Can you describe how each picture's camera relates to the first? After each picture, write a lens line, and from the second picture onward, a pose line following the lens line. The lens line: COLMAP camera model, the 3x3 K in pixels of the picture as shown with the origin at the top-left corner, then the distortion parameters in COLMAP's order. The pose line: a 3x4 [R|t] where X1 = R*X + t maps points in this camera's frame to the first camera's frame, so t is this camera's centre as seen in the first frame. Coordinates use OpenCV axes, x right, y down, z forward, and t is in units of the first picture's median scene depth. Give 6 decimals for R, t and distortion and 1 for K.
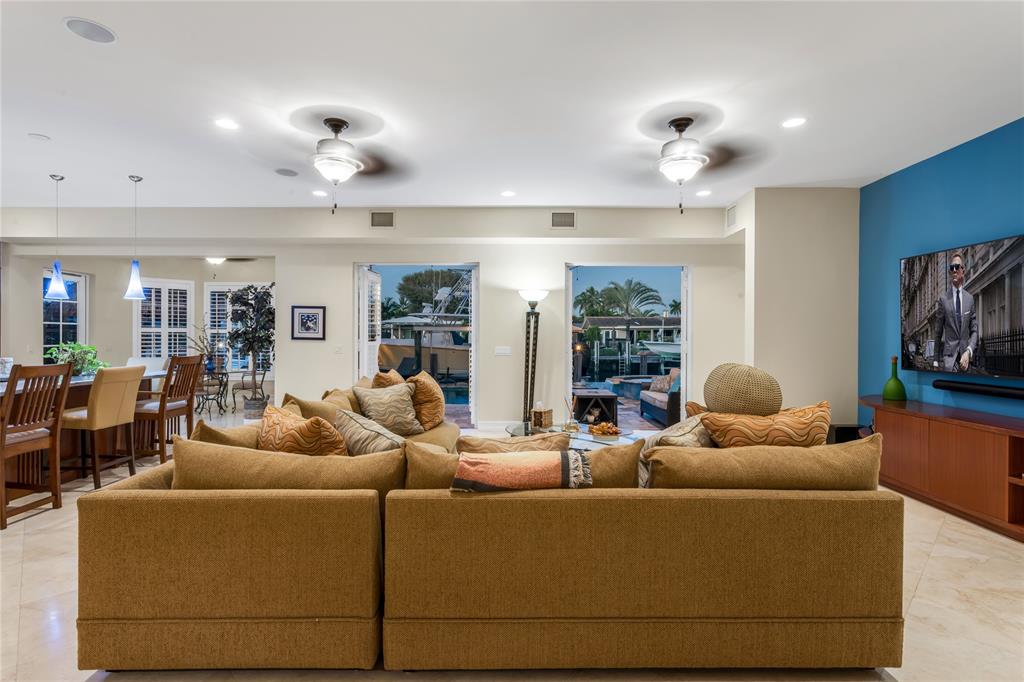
lens RADIAL K [[487.1, 0, 513.5], [0, 487.1, 341.5], [0, 0, 1]] dist [0.005558, -0.000052]
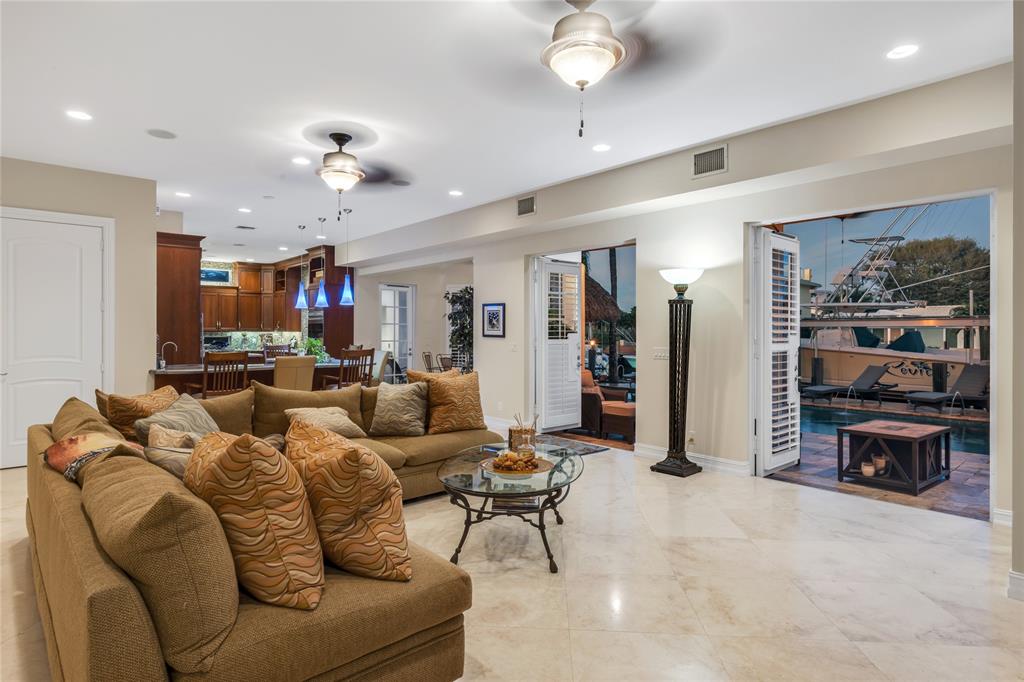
lens RADIAL K [[567.6, 0, 510.4], [0, 567.6, 335.0], [0, 0, 1]] dist [0.002276, 0.001644]
pose [[0.671693, -0.000132, -0.740829, 0.704601], [-0.007584, 0.999946, -0.007054, -0.000411], [0.740791, 0.010356, 0.671656, 0.372485]]
